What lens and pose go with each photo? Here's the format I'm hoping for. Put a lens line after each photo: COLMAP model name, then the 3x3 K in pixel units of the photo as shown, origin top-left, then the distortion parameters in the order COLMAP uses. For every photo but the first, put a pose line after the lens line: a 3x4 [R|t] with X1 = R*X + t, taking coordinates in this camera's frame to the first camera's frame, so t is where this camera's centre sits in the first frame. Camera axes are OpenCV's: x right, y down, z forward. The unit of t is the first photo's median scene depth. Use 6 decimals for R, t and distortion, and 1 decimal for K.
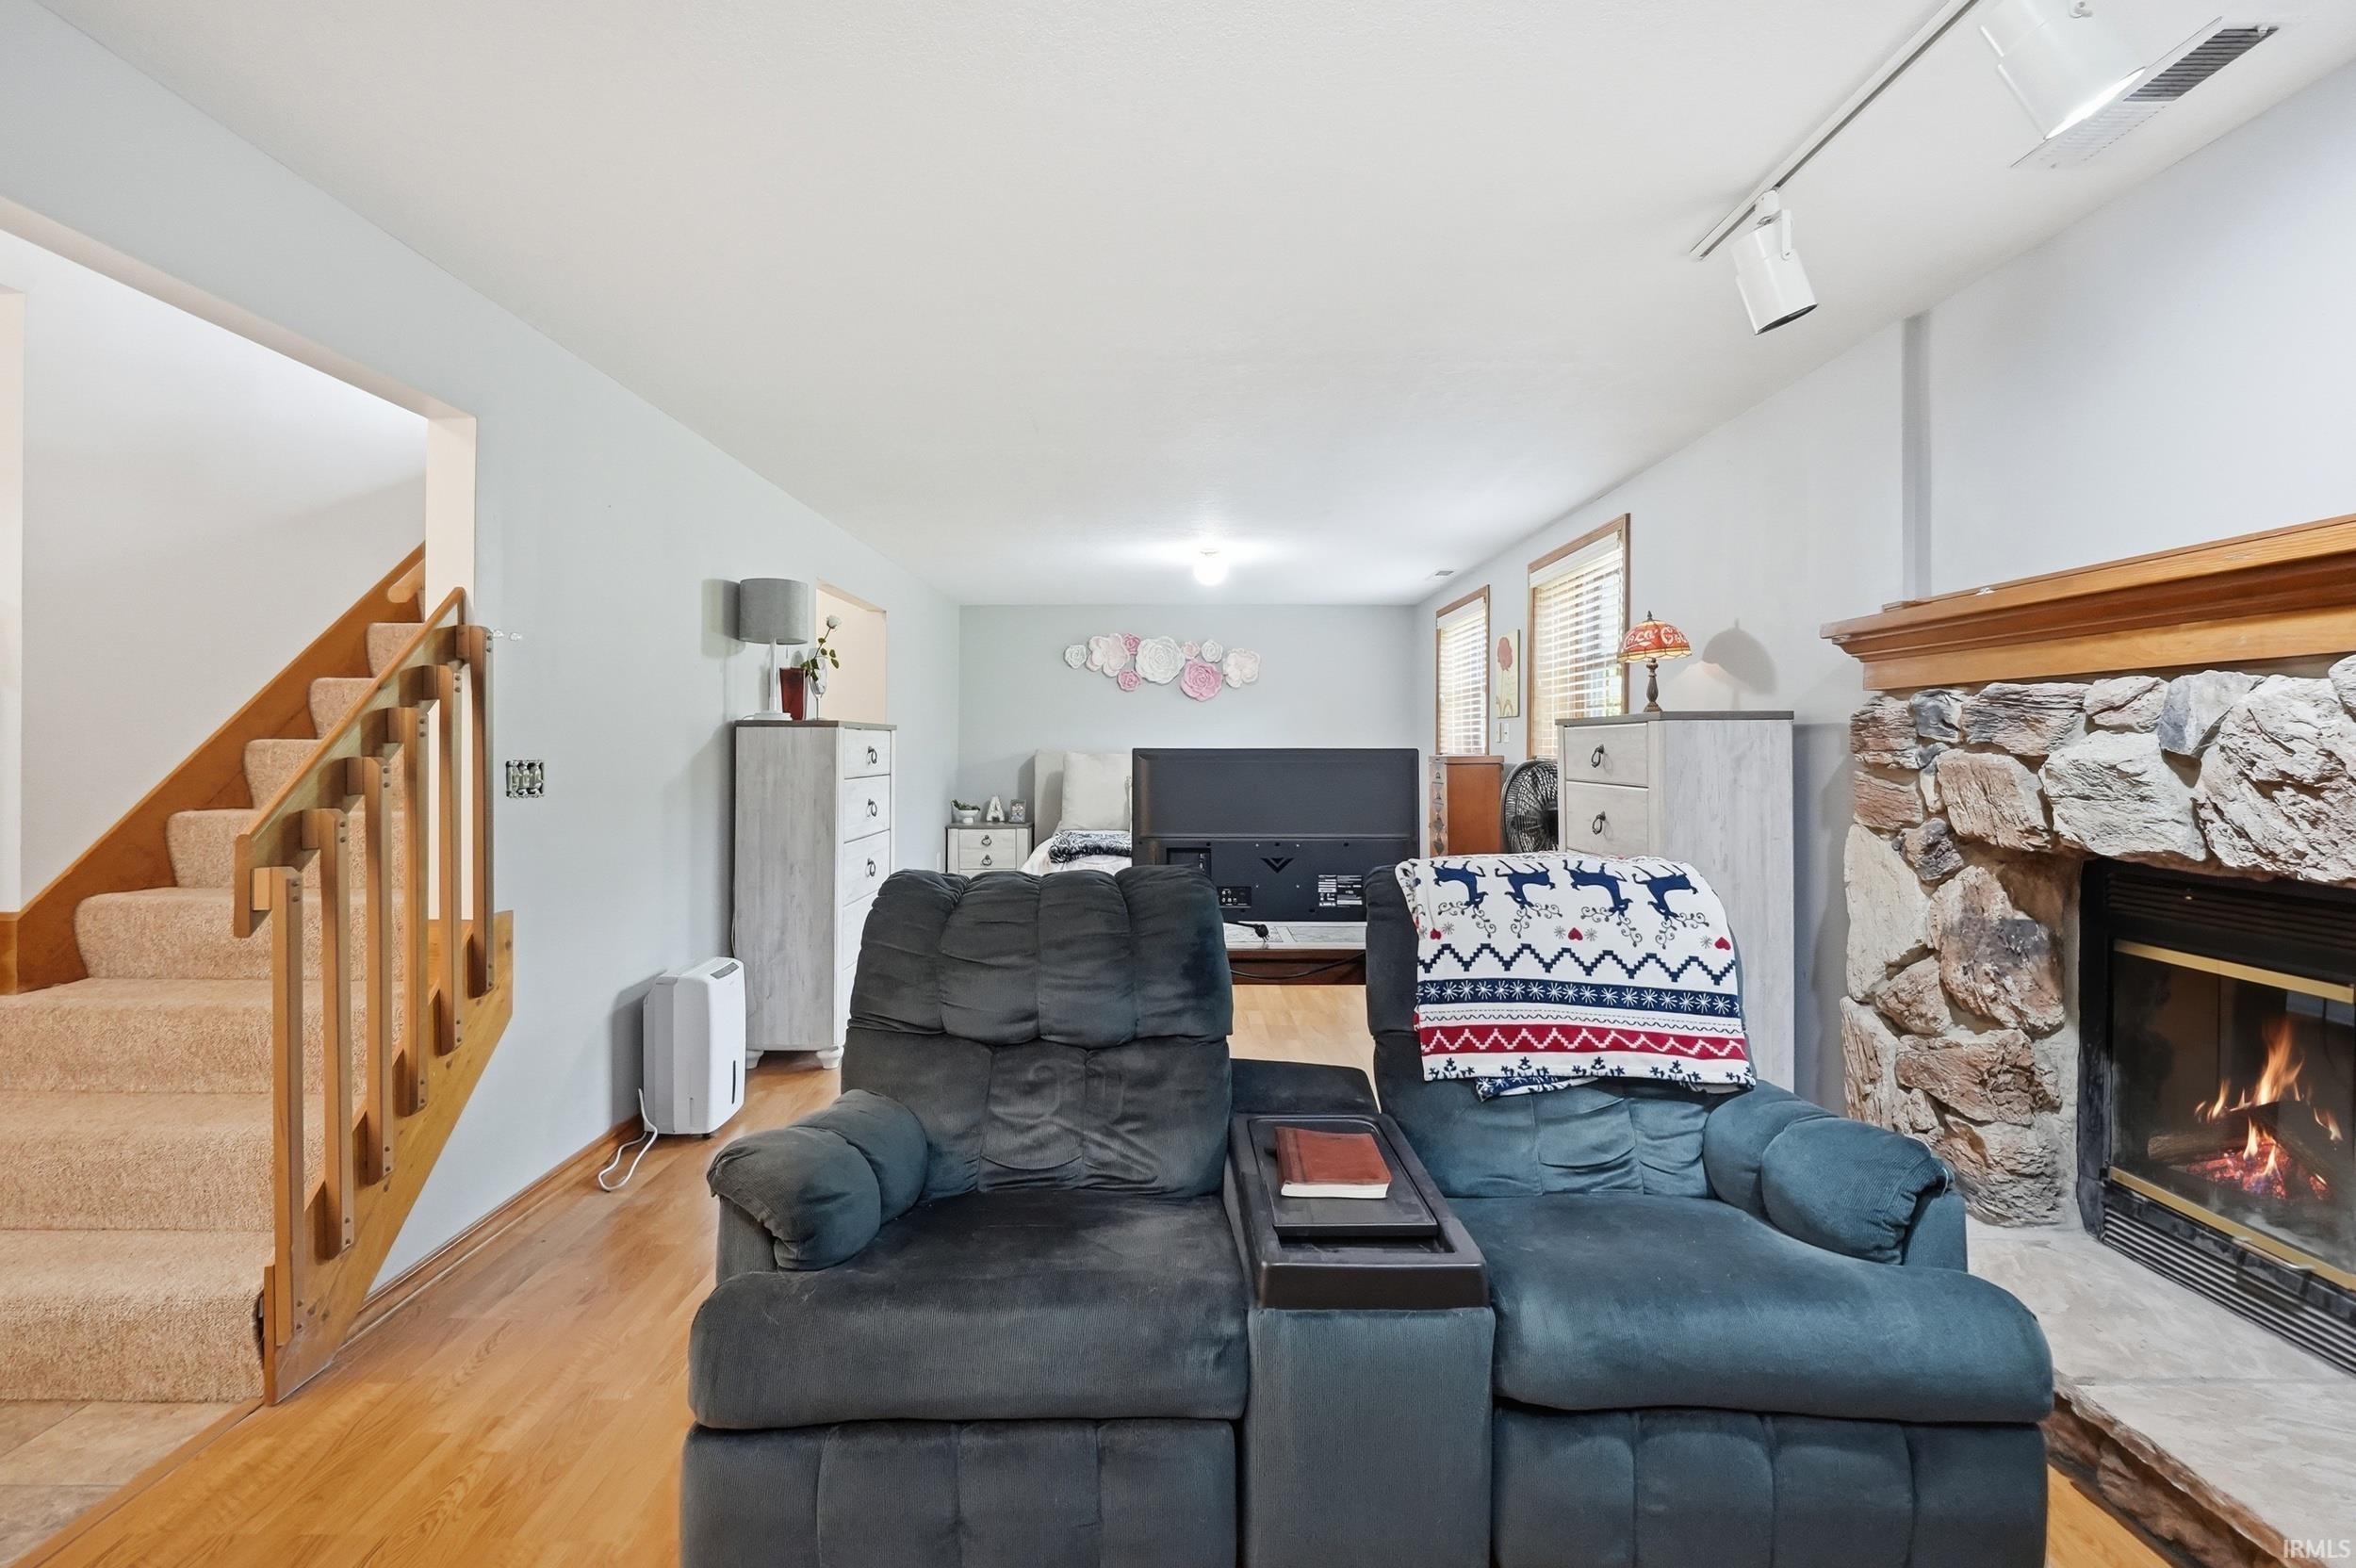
lens RADIAL K [[1012.9, 0, 1169.3], [0, 1012.9, 747.7], [0, 0, 1]] dist [-0.013018, 0.006728]
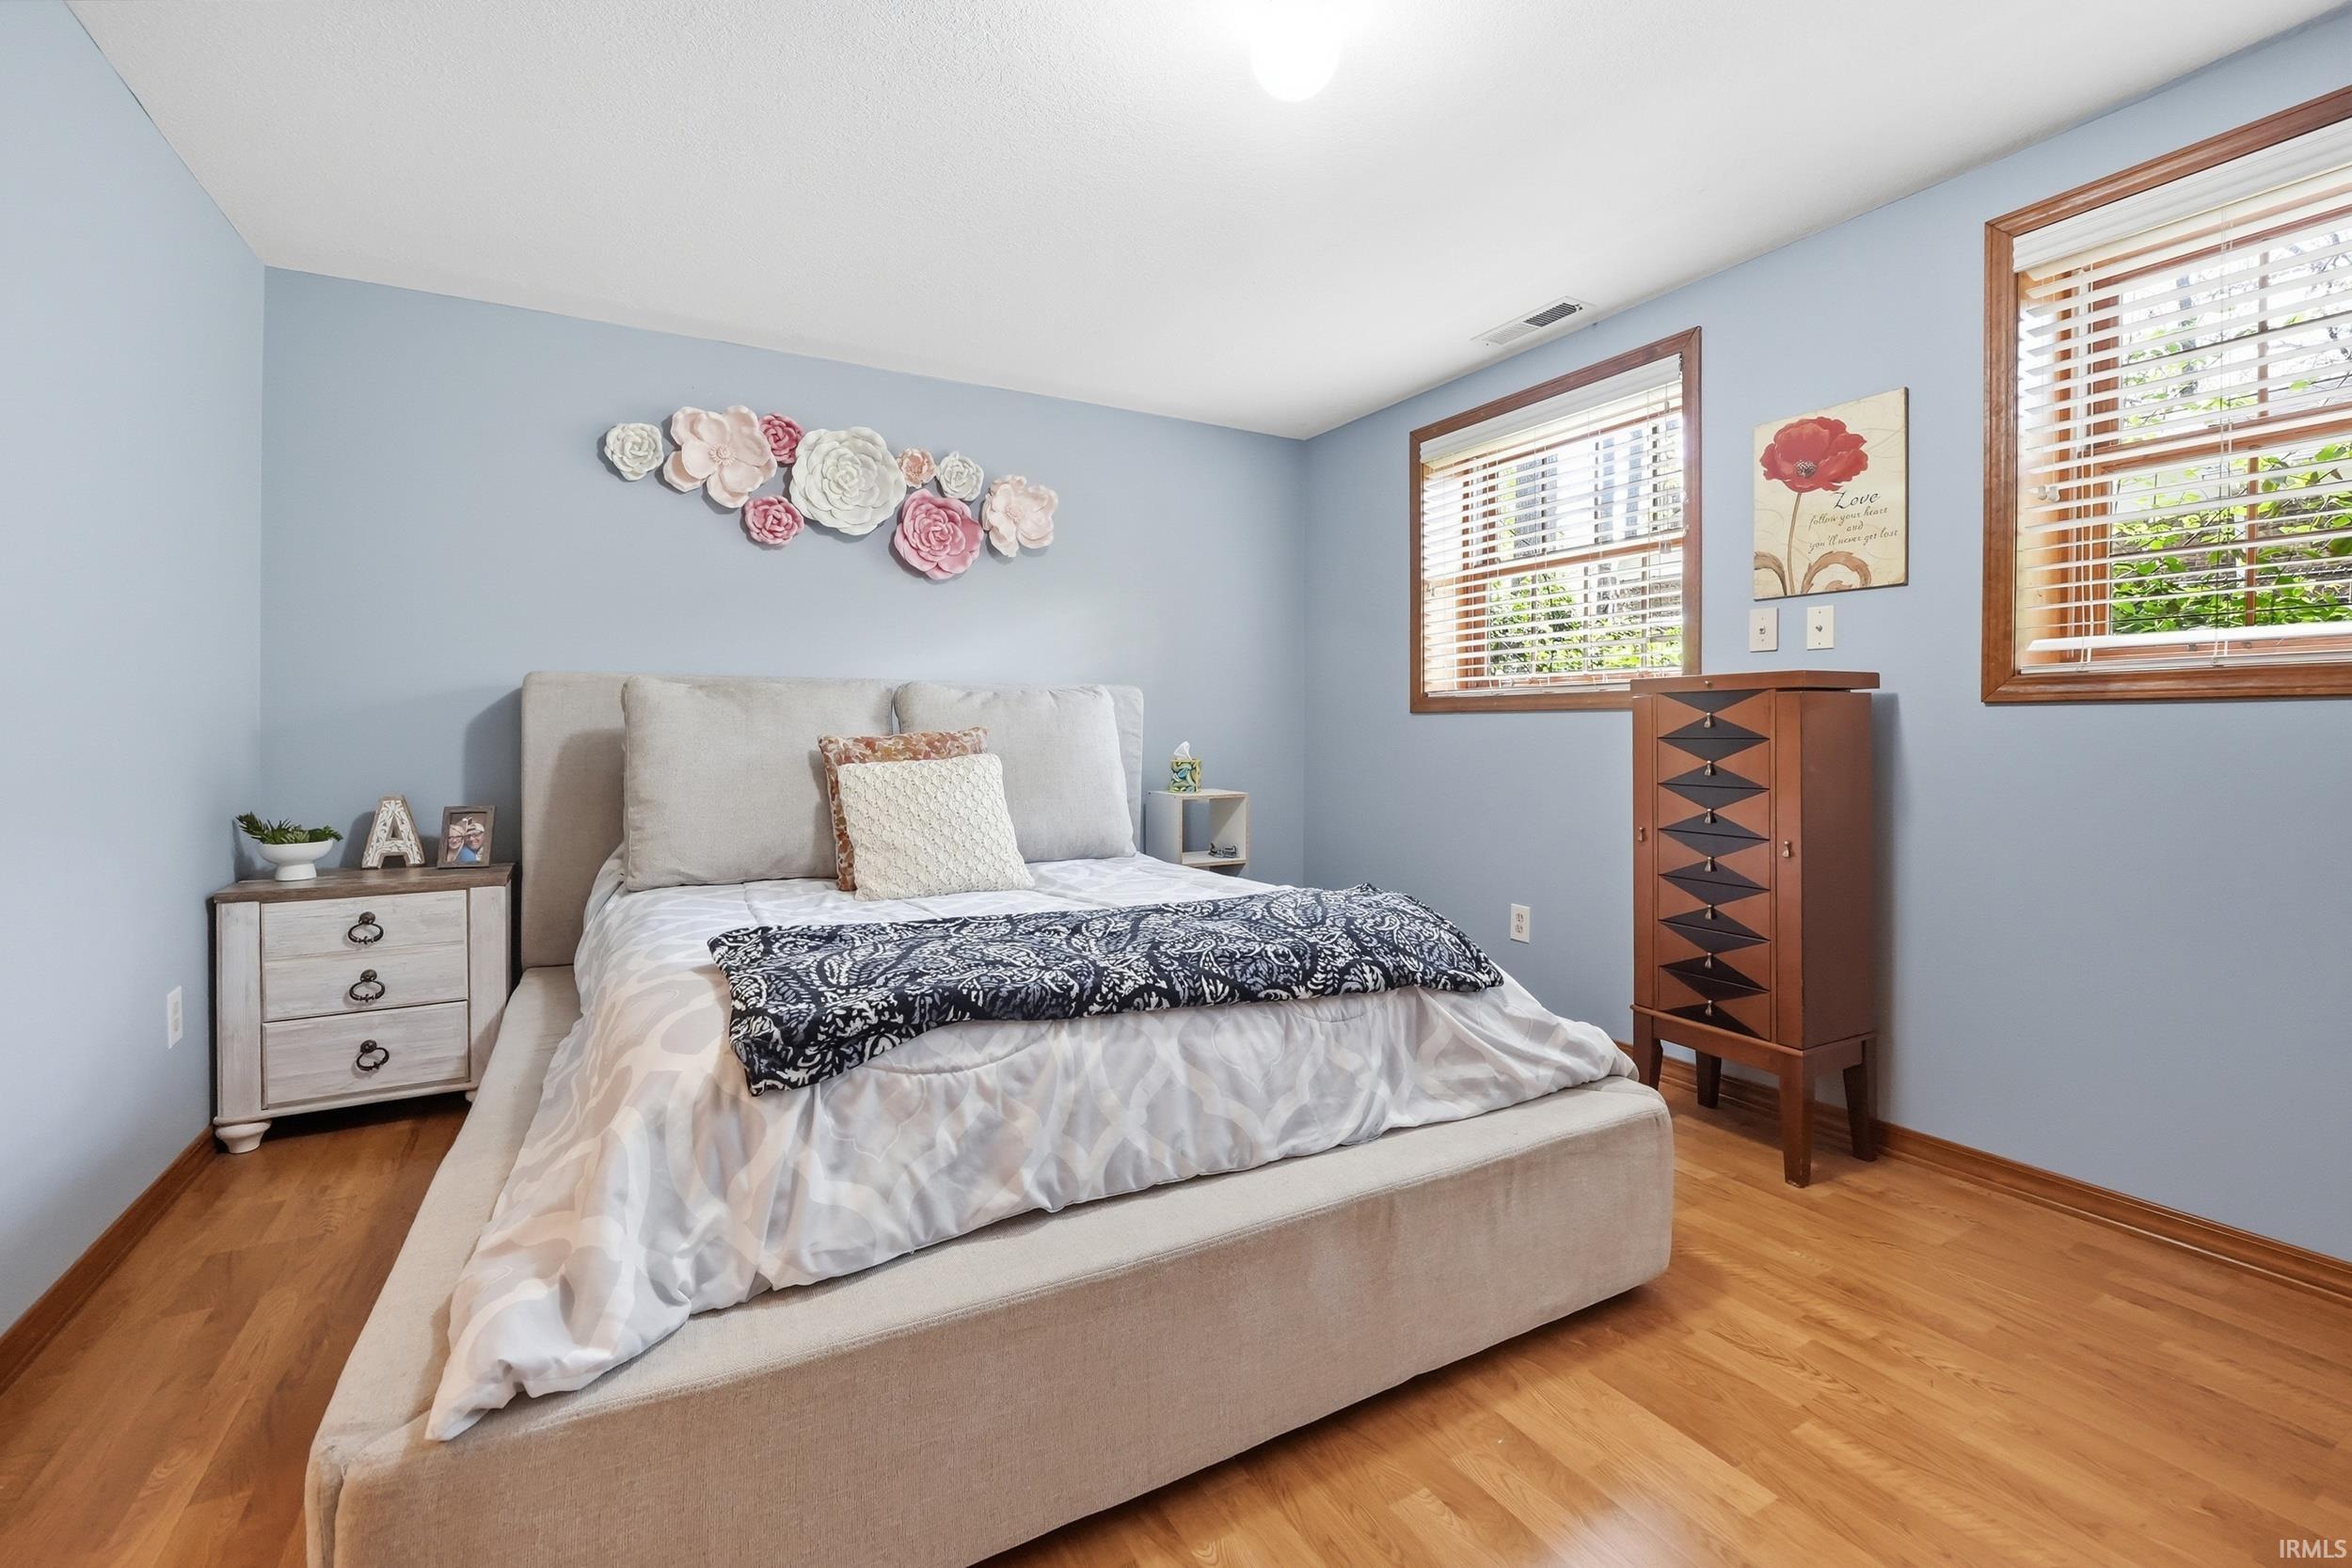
lens RADIAL K [[1011.1, 0, 1176.0], [0, 1011.1, 740.2], [0, 0, 1]] dist [-0.013018, 0.006728]
pose [[0.870812, -0.005690, 0.491582, -0.336539], [0.000039, 0.999934, 0.011506, 0.073074], [-0.491615, -0.010000, 0.870755, 1.762790]]
